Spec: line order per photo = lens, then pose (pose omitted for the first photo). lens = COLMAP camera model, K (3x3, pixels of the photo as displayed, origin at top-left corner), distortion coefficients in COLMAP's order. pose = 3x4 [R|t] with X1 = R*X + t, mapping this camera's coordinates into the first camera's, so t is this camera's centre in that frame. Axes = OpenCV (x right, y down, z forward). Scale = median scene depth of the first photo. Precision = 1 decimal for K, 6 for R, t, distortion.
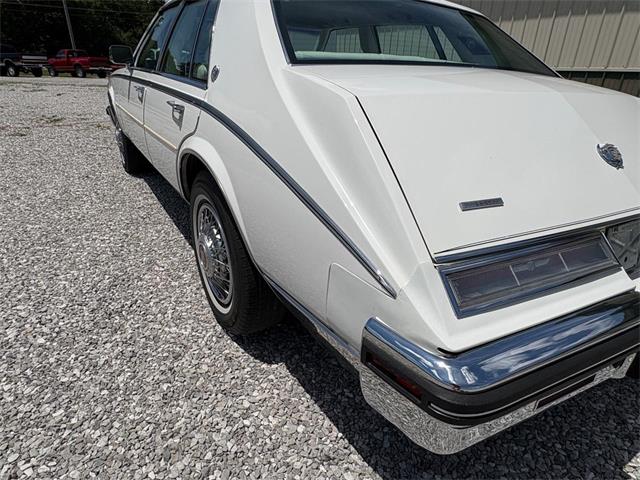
lens RADIAL K [[394.9, 0, 318.0], [0, 394.9, 242.2], [0, 0, 1]] dist [-0.002840, 0.002997]
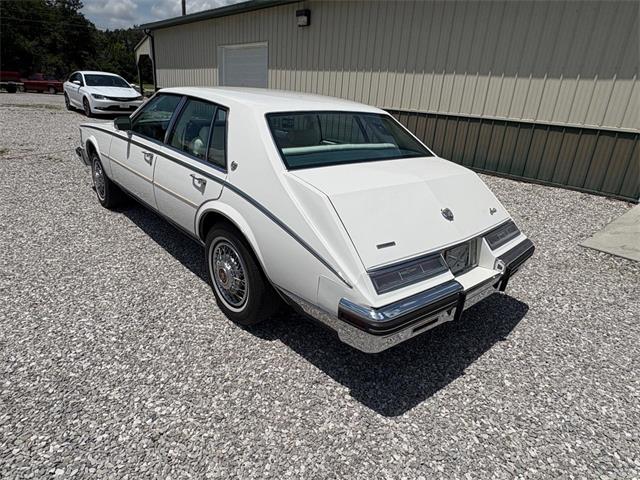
lens RADIAL K [[394.9, 0, 318.8], [0, 394.9, 236.9], [0, 0, 1]] dist [-0.002840, 0.002997]
pose [[0.983115, -0.039787, 0.178610, -0.220273], [0.047678, 0.998057, -0.040104, -0.043505], [-0.176668, 0.047942, 0.983102, -0.699224]]
